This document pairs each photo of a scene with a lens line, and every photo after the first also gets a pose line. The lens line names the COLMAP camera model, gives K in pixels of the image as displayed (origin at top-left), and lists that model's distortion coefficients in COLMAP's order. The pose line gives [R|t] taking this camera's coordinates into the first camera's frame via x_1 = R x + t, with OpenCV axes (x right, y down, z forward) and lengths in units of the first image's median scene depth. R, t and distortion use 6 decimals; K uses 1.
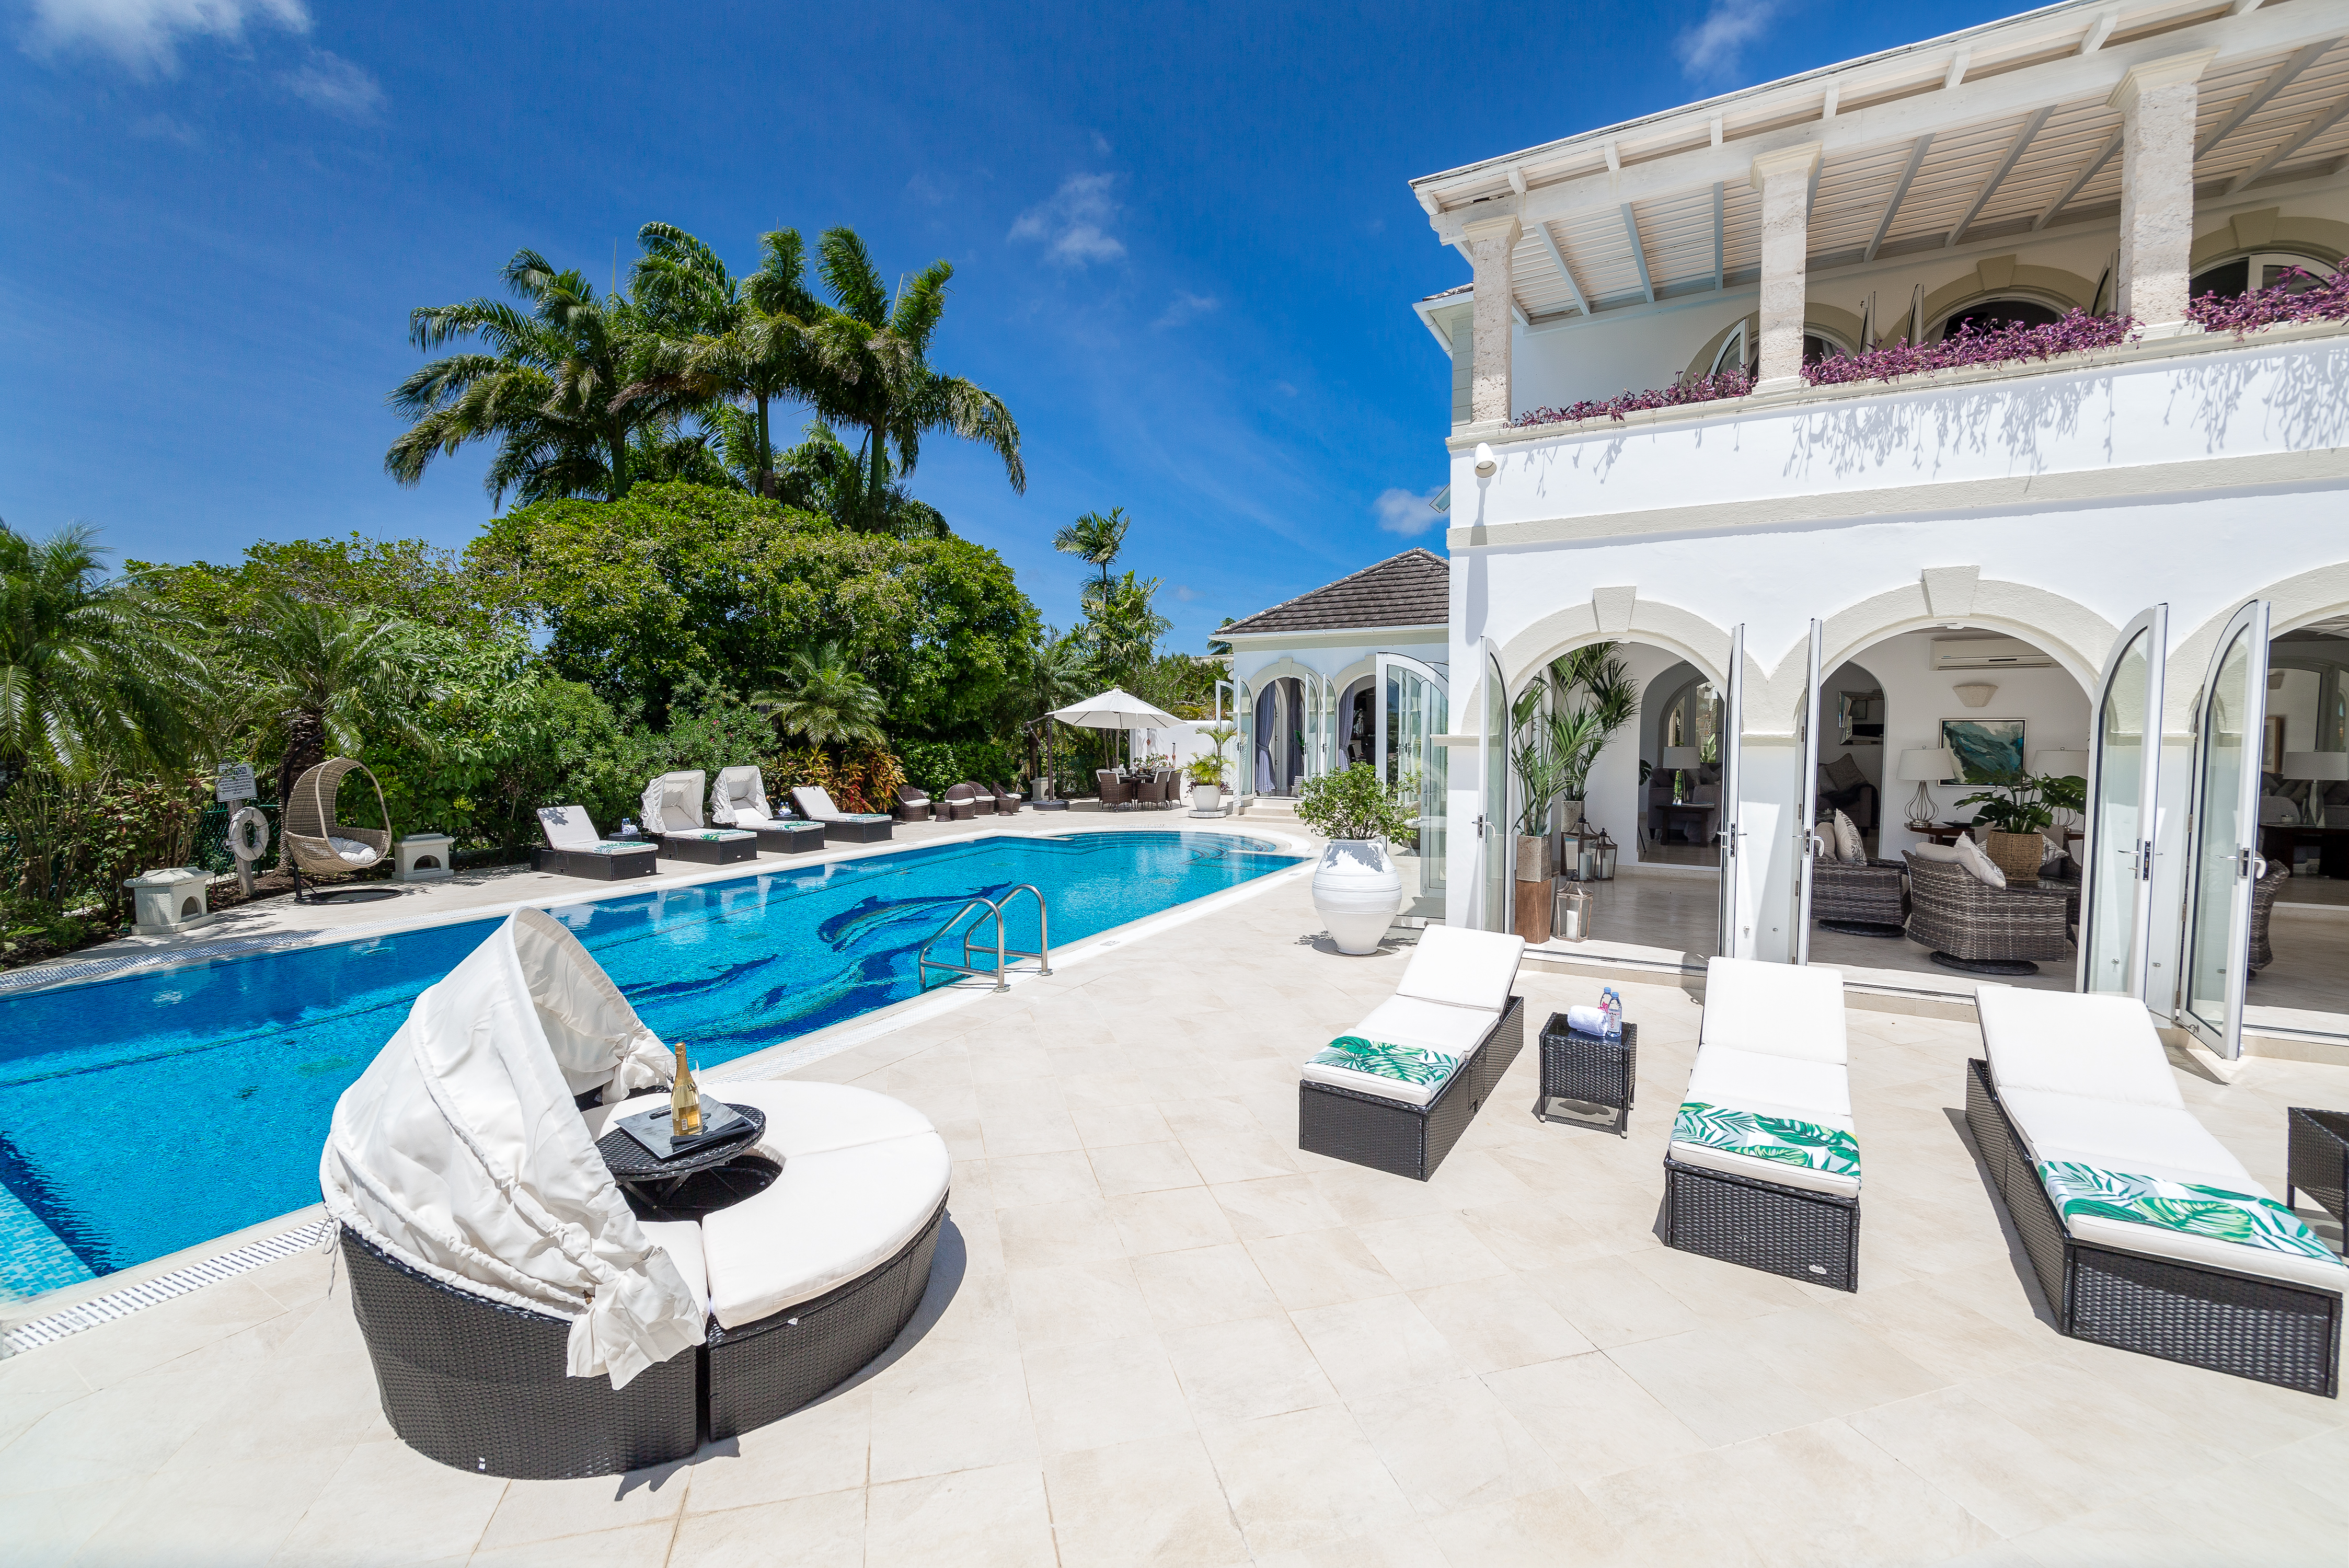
lens RADIAL K [[956.3, 0, 1174.5], [0, 956.3, 784.0], [0, 0, 1]] dist [-0.001428, -0.005026]
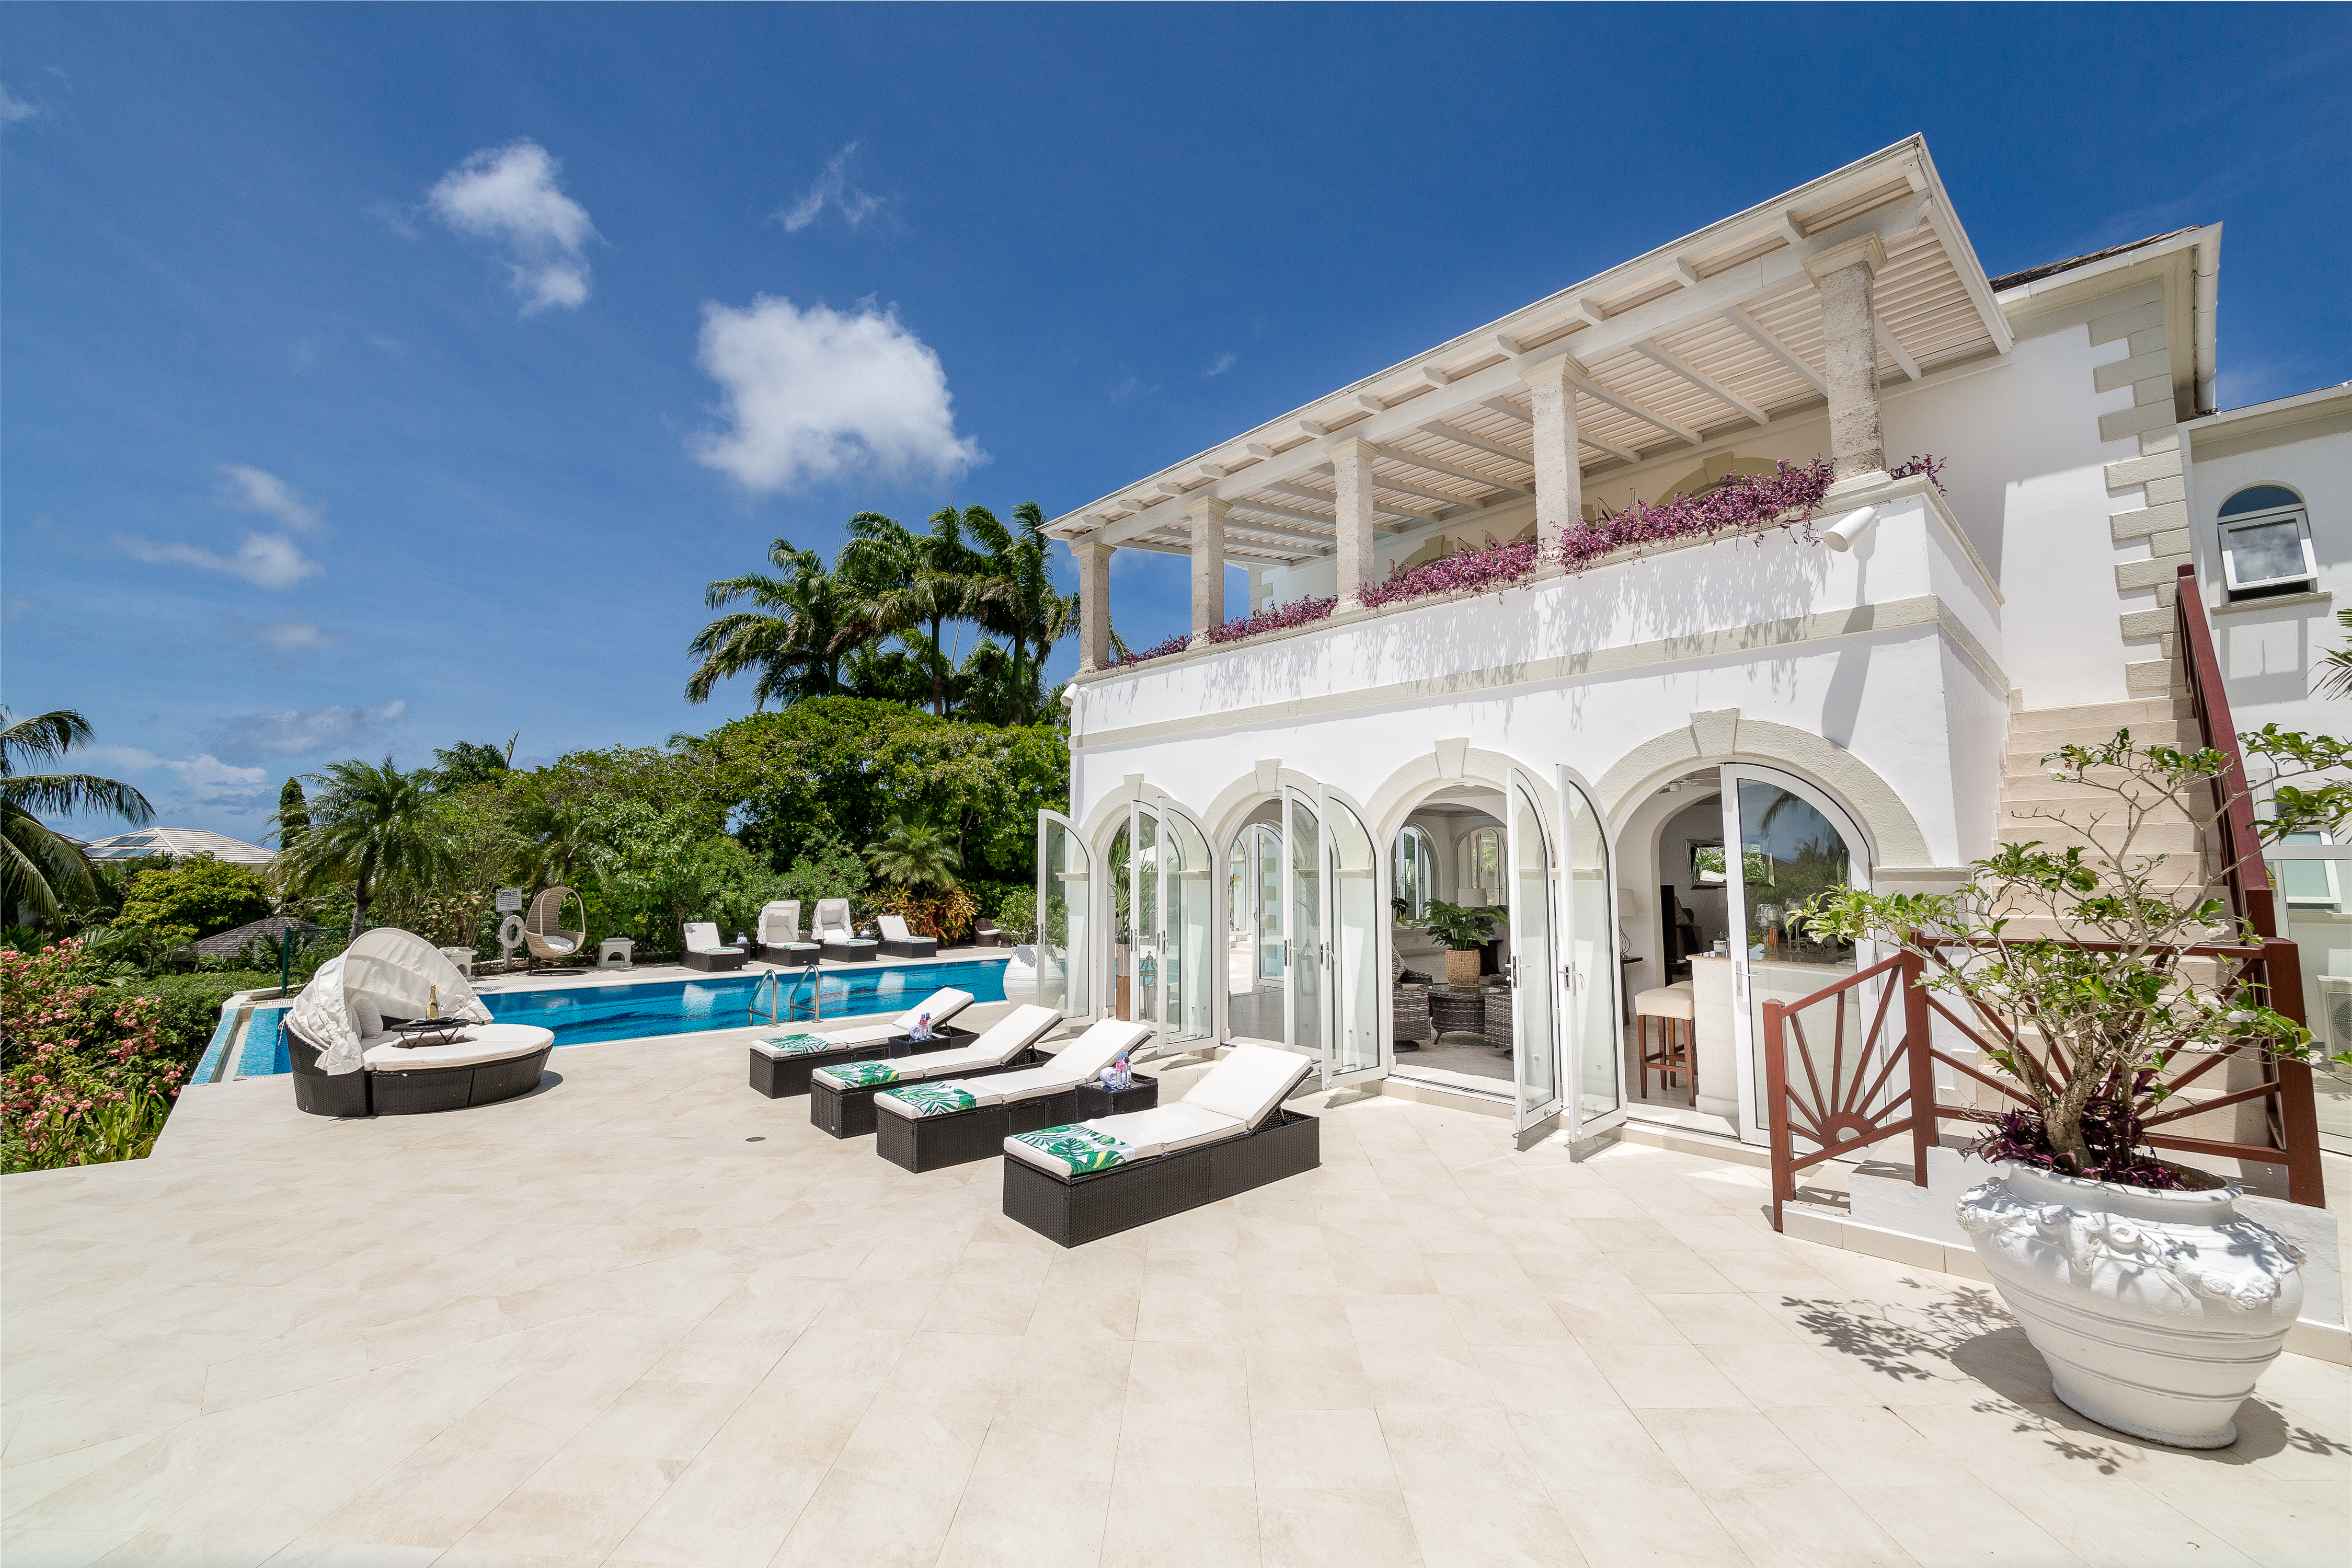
lens RADIAL K [[957.4, 0, 1176.0], [0, 957.4, 784.0], [0, 0, 1]] dist [-0.001428, -0.005026]
pose [[0.952900, -0.023277, -0.302391, 0.535340], [-0.024087, 0.988092, -0.151964, 0.019495], [0.302328, 0.152091, 0.940992, -0.218261]]
